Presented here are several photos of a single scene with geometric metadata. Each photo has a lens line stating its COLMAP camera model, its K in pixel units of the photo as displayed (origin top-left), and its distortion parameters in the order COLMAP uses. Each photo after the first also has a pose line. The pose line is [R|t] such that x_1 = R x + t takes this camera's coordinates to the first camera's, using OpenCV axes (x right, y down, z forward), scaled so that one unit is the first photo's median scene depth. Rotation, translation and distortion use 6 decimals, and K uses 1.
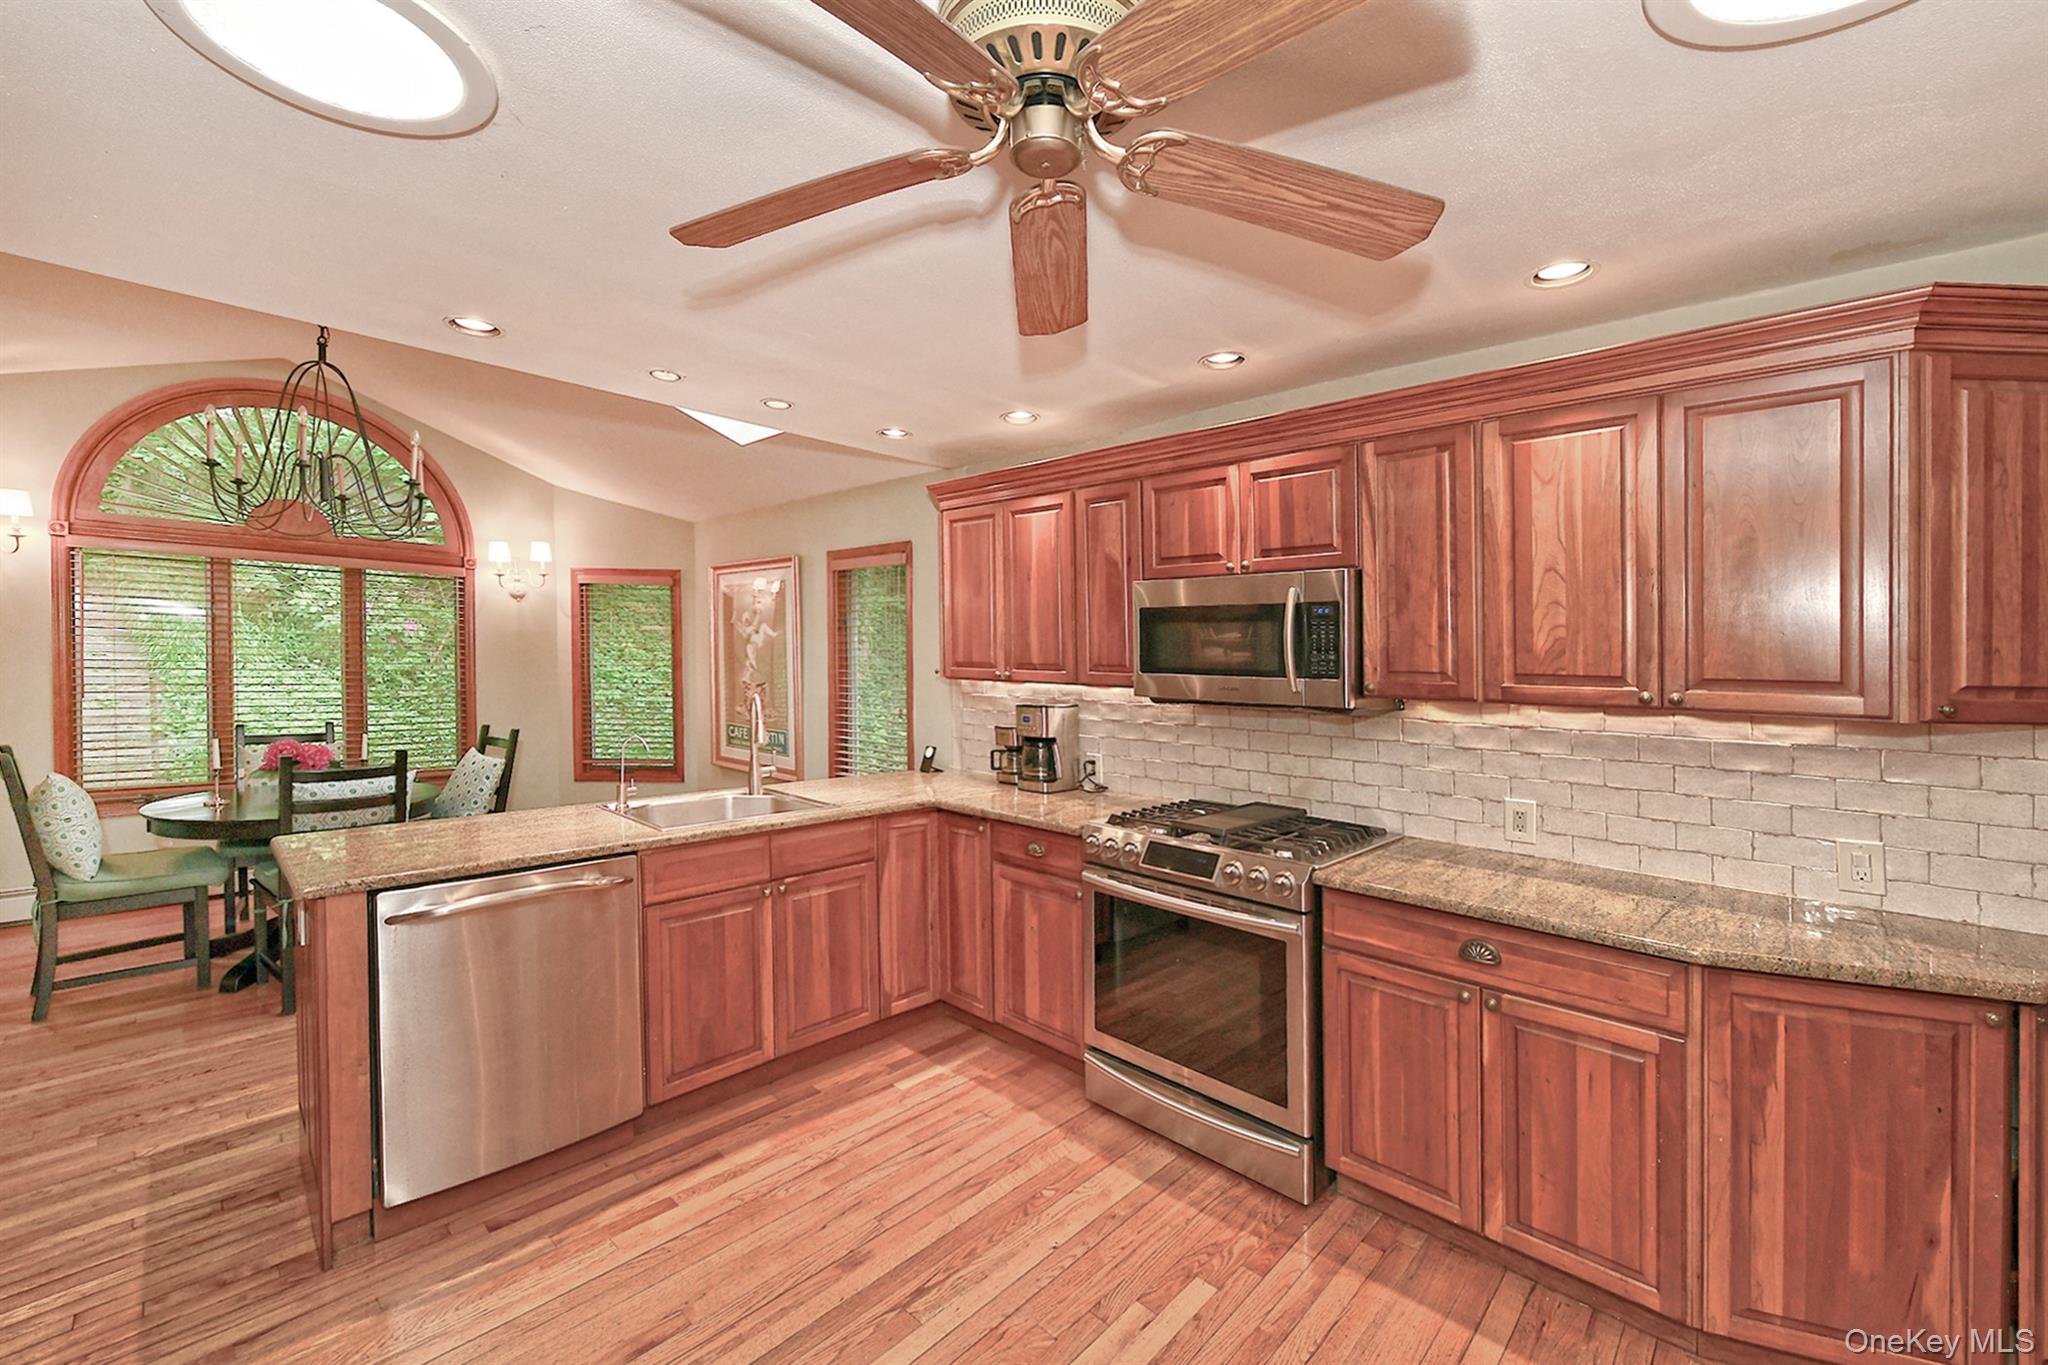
lens RADIAL K [[846.8, 0, 1038.1], [0, 846.8, 667.5], [0, 0, 1]] dist [-0.007779, 0.000928]
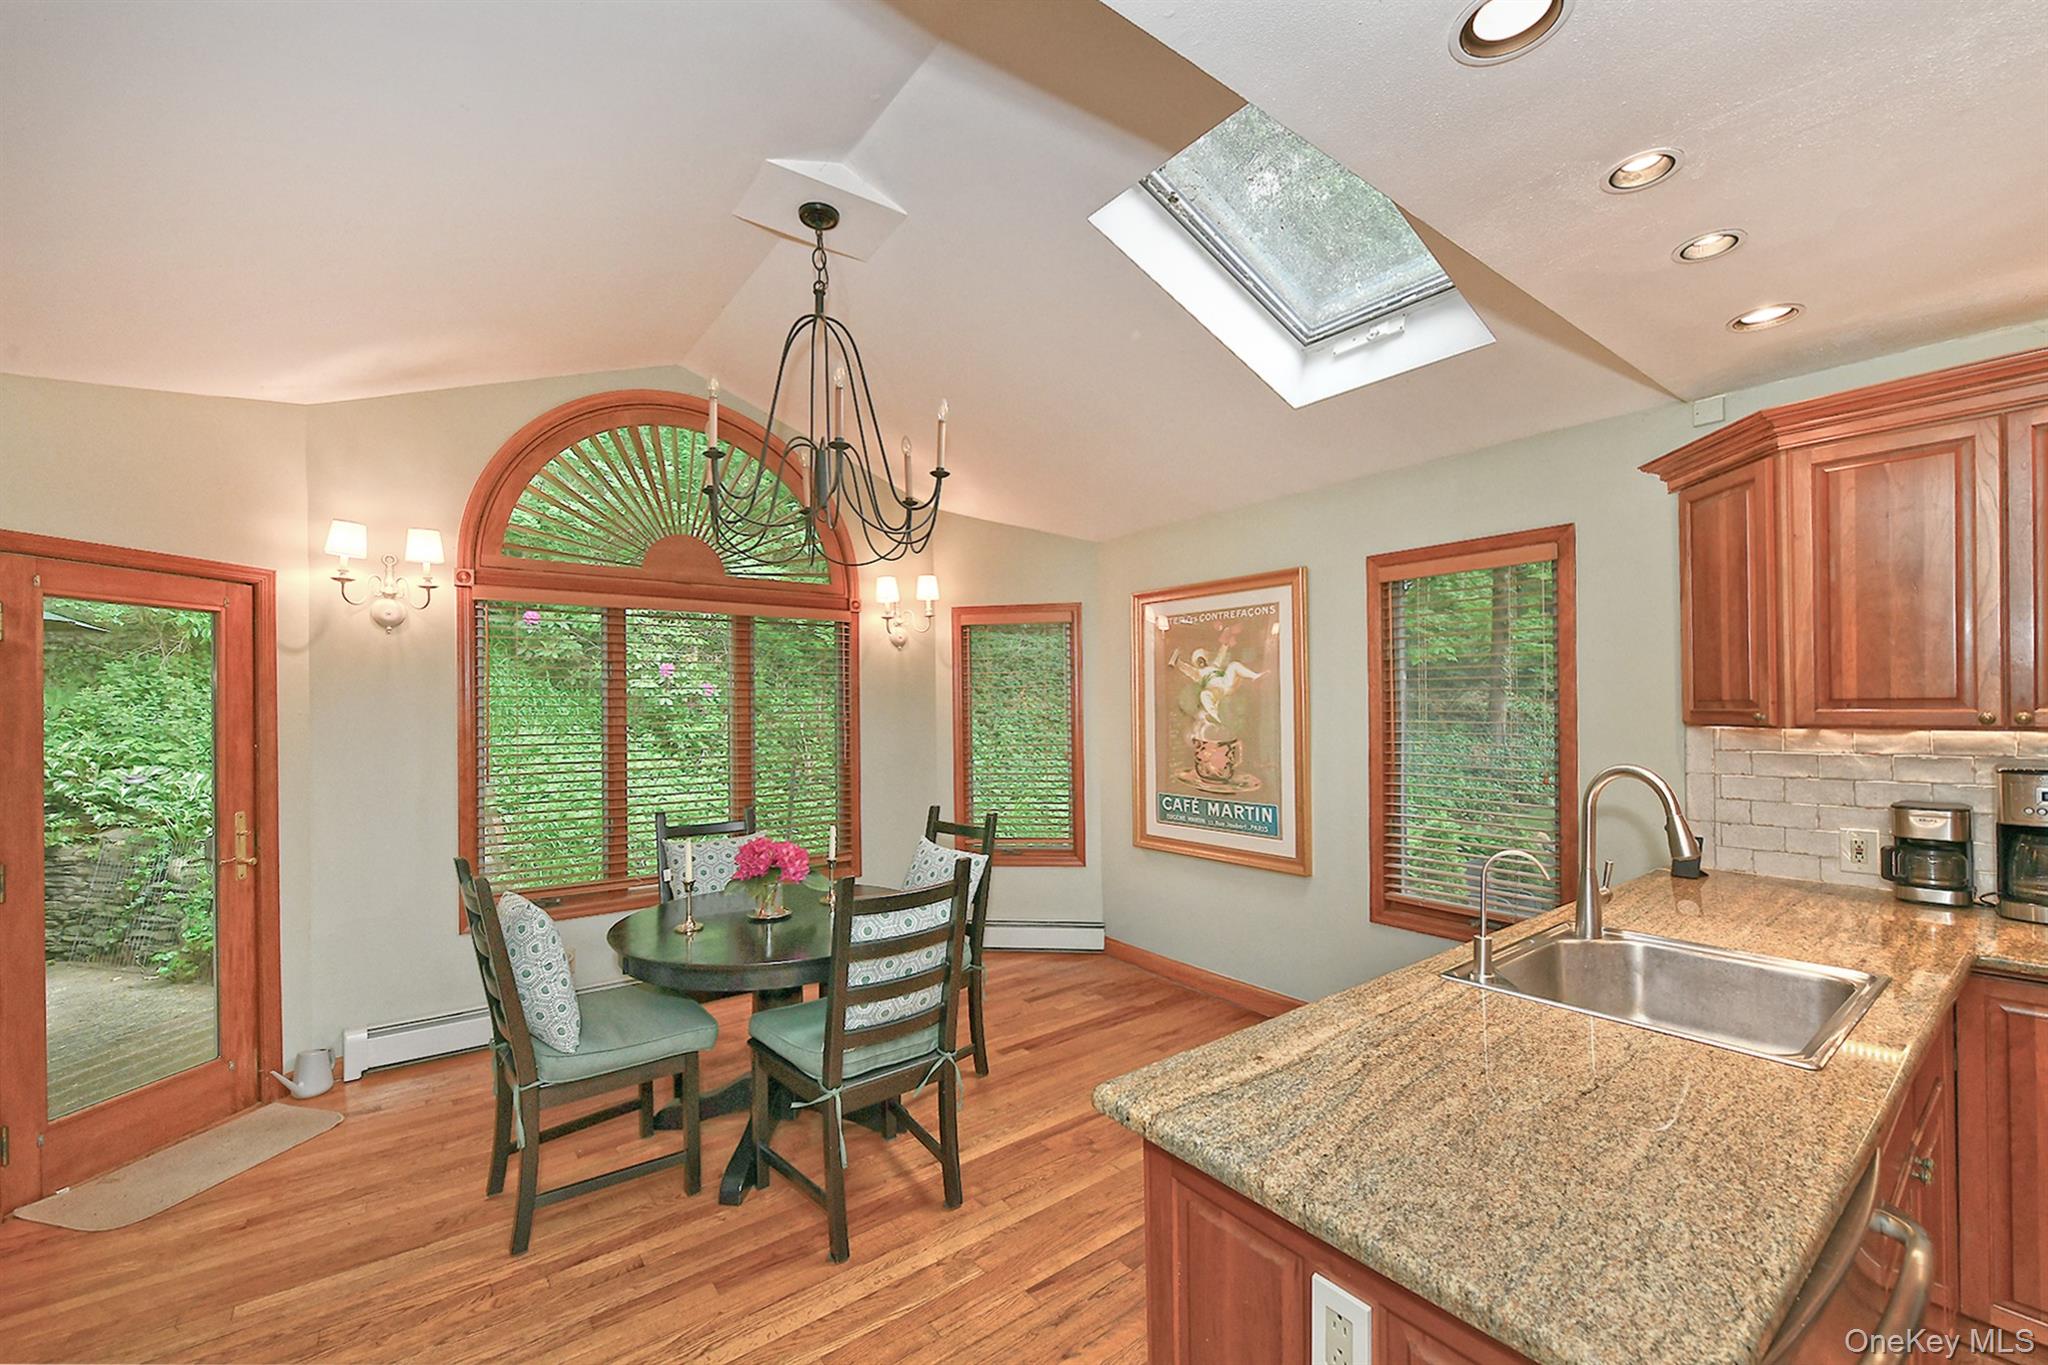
lens RADIAL K [[846.8, 0, 1017.6], [0, 846.8, 693.7], [0, 0, 1]] dist [-0.007779, 0.000928]
pose [[0.984326, -0.037358, -0.172357, -0.568753], [0.033023, 0.999064, -0.027949, -0.013490], [0.173240, 0.021819, 0.984638, 0.324623]]
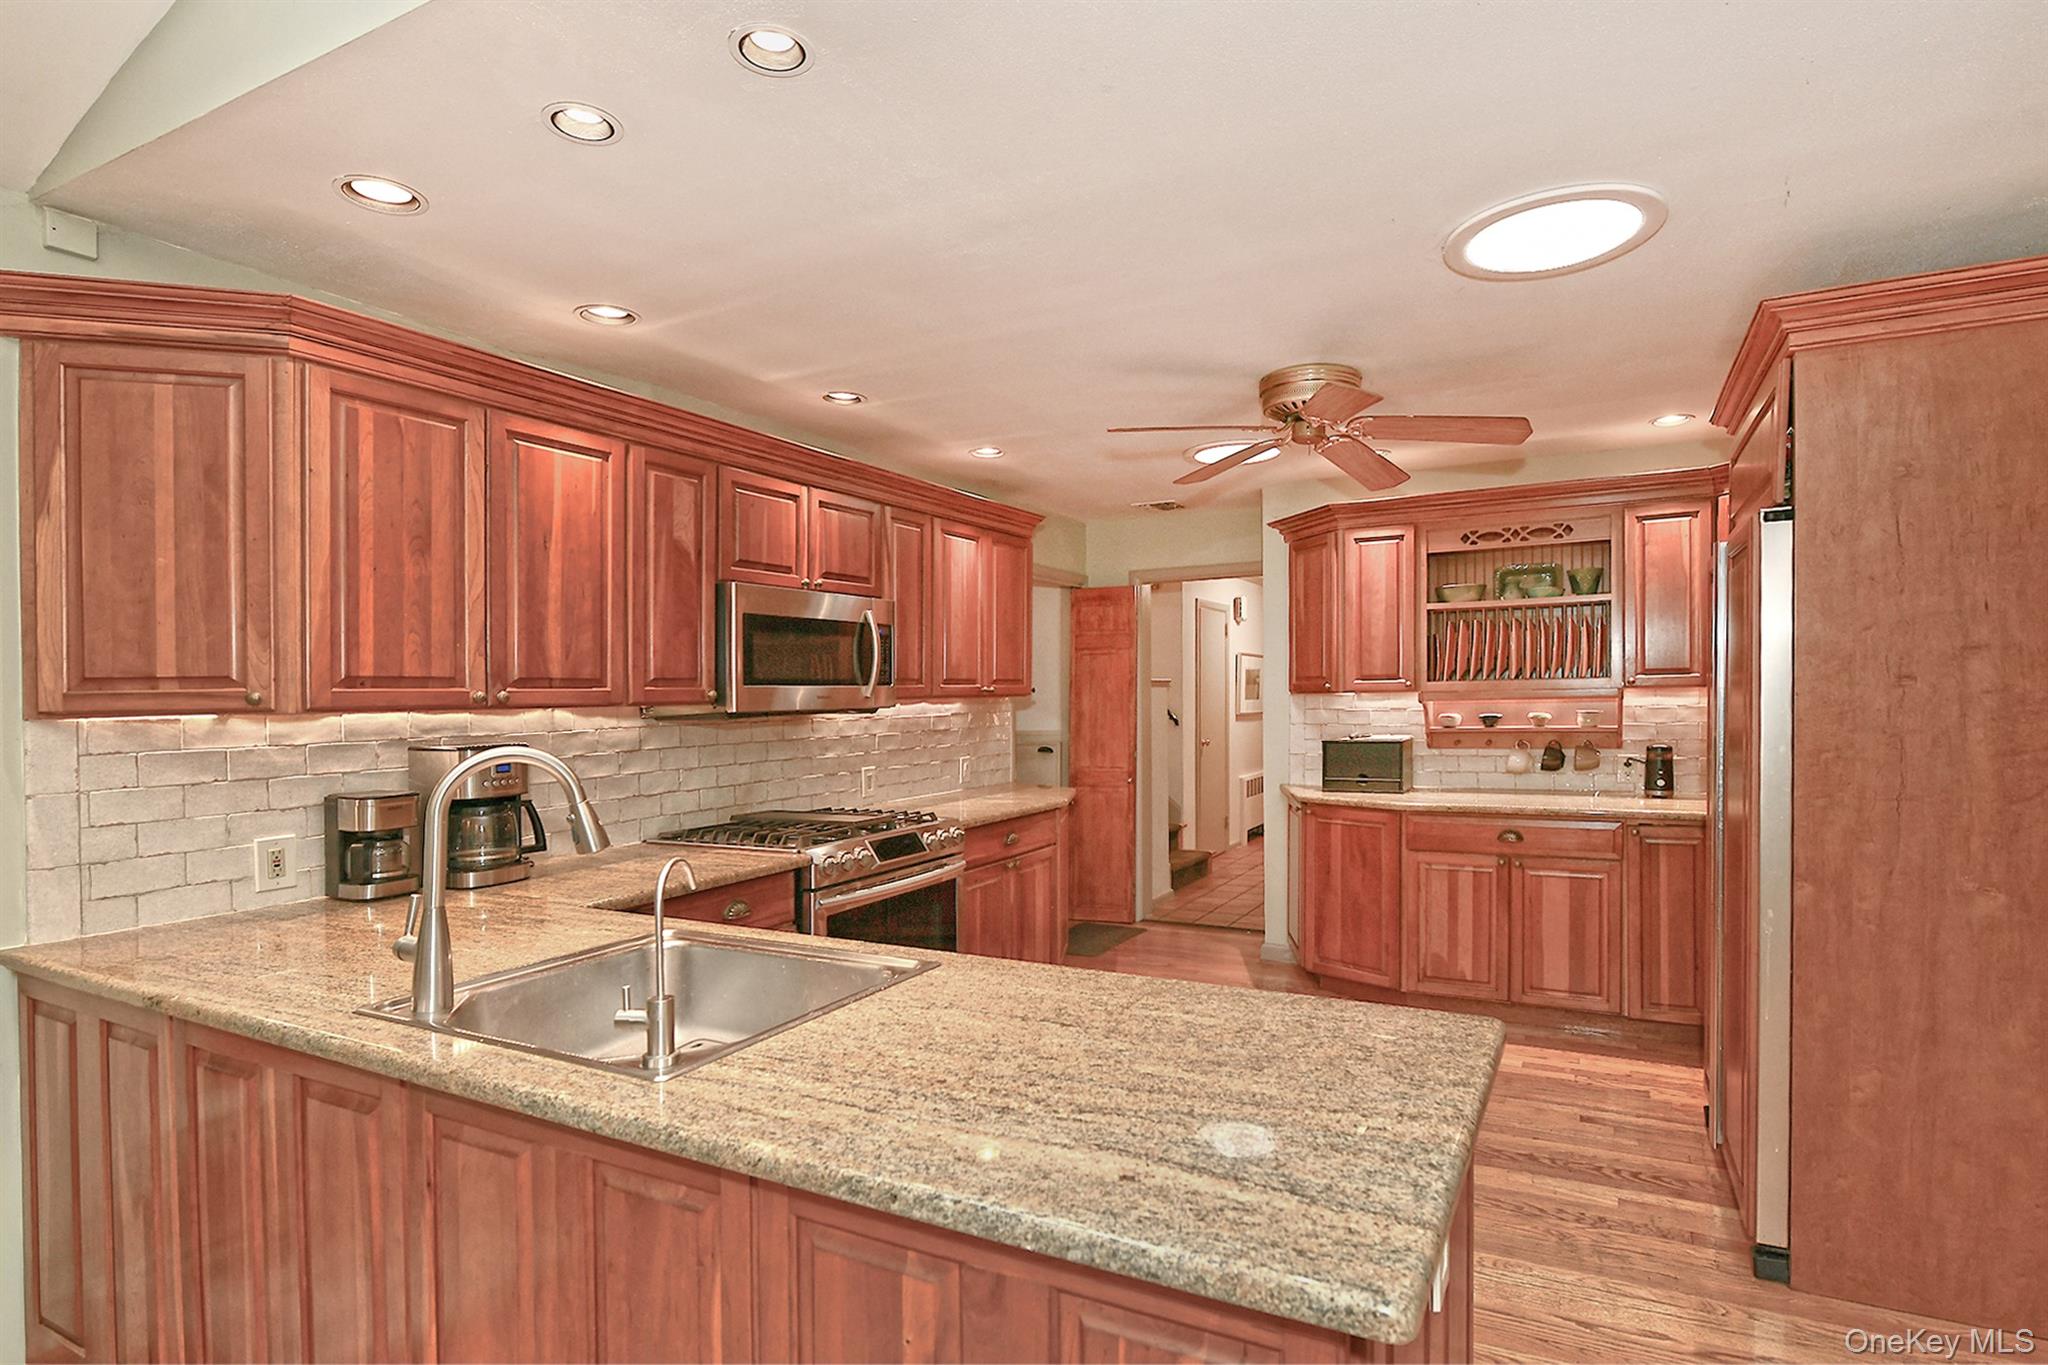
lens RADIAL K [[932.0, 0, 1084.2], [0, 932.0, 700.6], [0, 0, 1]] dist [-0.004705, 0.000026]
pose [[-0.251358, -0.025547, 0.967557, -0.751050], [0.019953, 0.999302, 0.031569, -0.001333], [-0.967689, 0.027240, -0.250673, 0.730158]]
